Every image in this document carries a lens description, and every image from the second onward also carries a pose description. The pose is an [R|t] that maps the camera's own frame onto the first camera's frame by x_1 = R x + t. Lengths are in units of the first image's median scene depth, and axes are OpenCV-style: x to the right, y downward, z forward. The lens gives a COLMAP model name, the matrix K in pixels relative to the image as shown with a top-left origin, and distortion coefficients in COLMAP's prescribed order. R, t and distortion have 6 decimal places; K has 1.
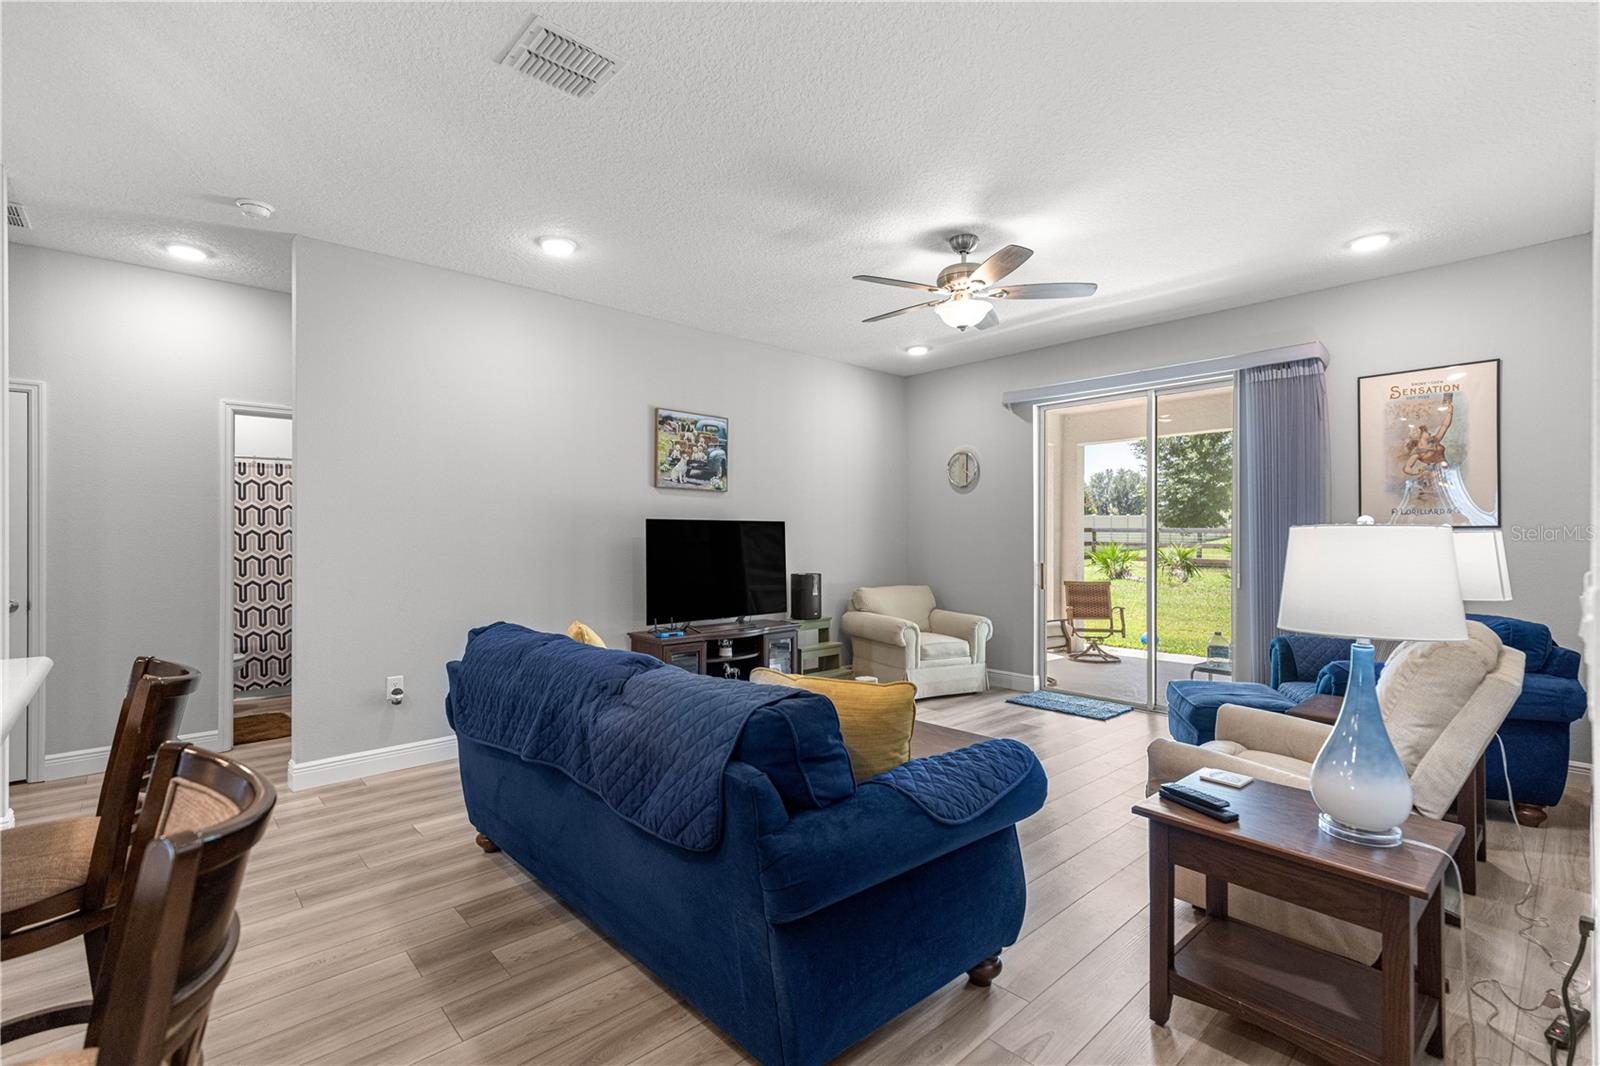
lens RADIAL K [[720.0, 0, 805.1], [0, 720.0, 537.2], [0, 0, 1]] dist [0.002057, -0.000109]
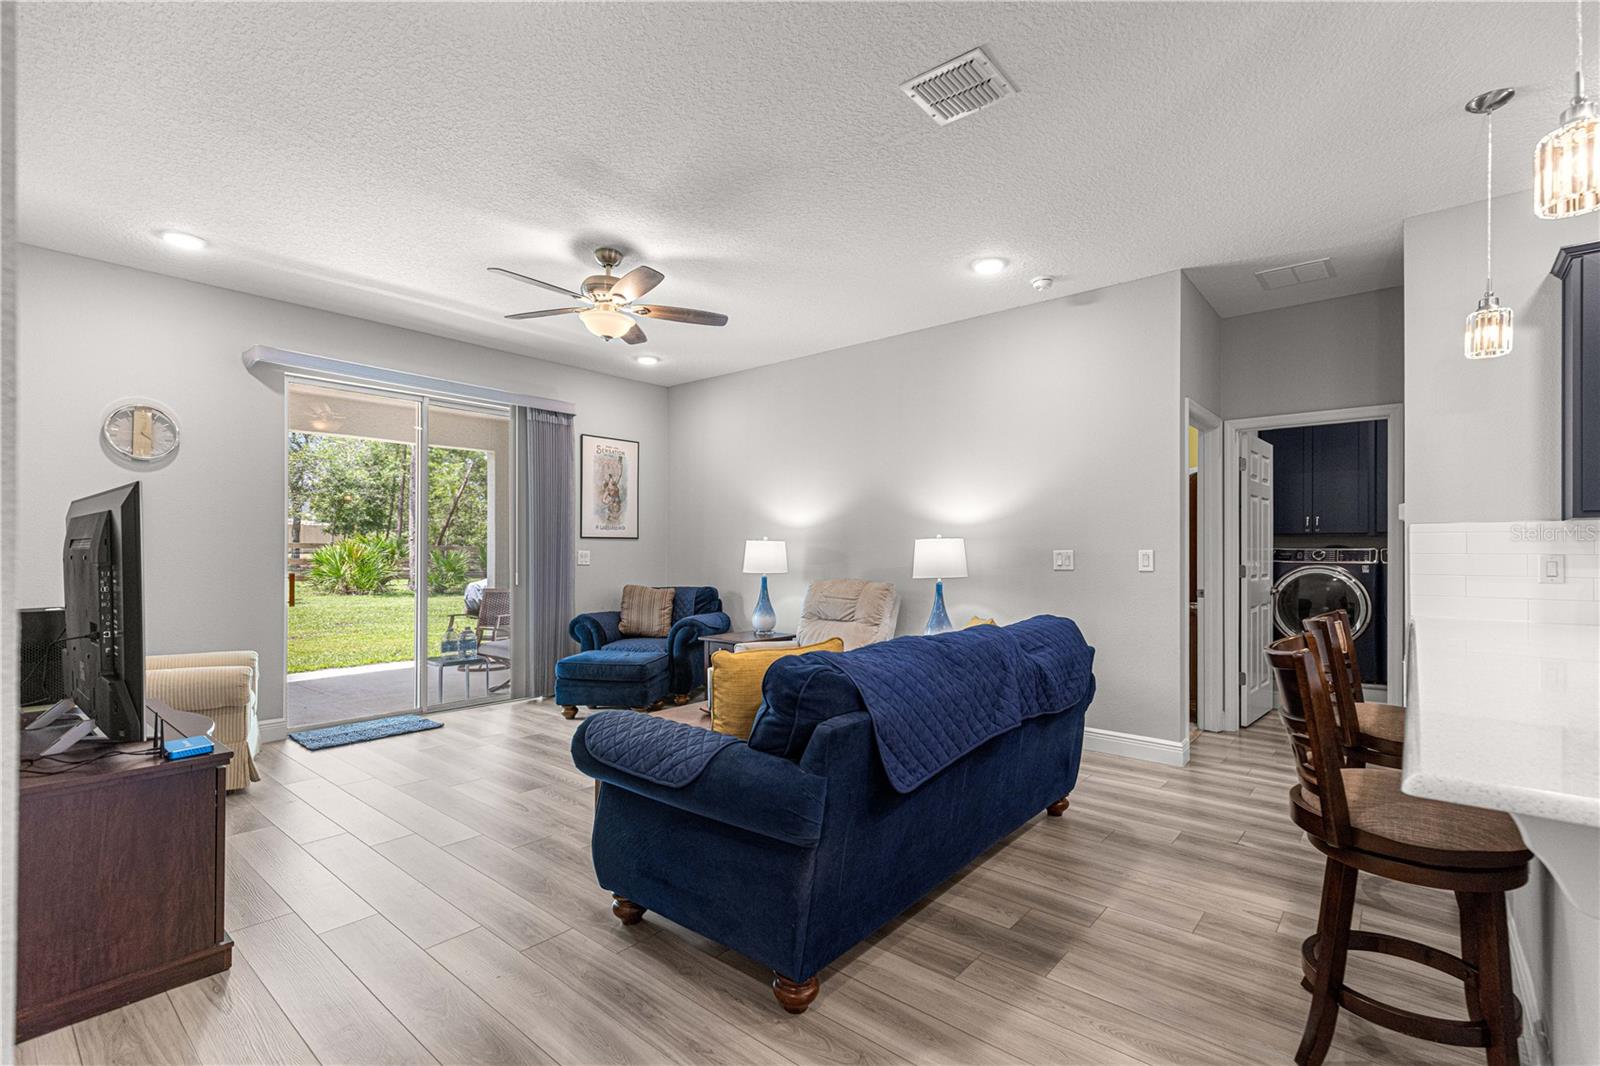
lens RADIAL K [[720.9, 0, 806.6], [0, 720.9, 550.1], [0, 0, 1]] dist [0.001424, 0.000142]
pose [[-0.129627, 0.001917, 0.991561, -0.852662], [-0.004518, 0.999987, -0.002524, 0.017302], [-0.991553, -0.004807, -0.129616, 0.848614]]
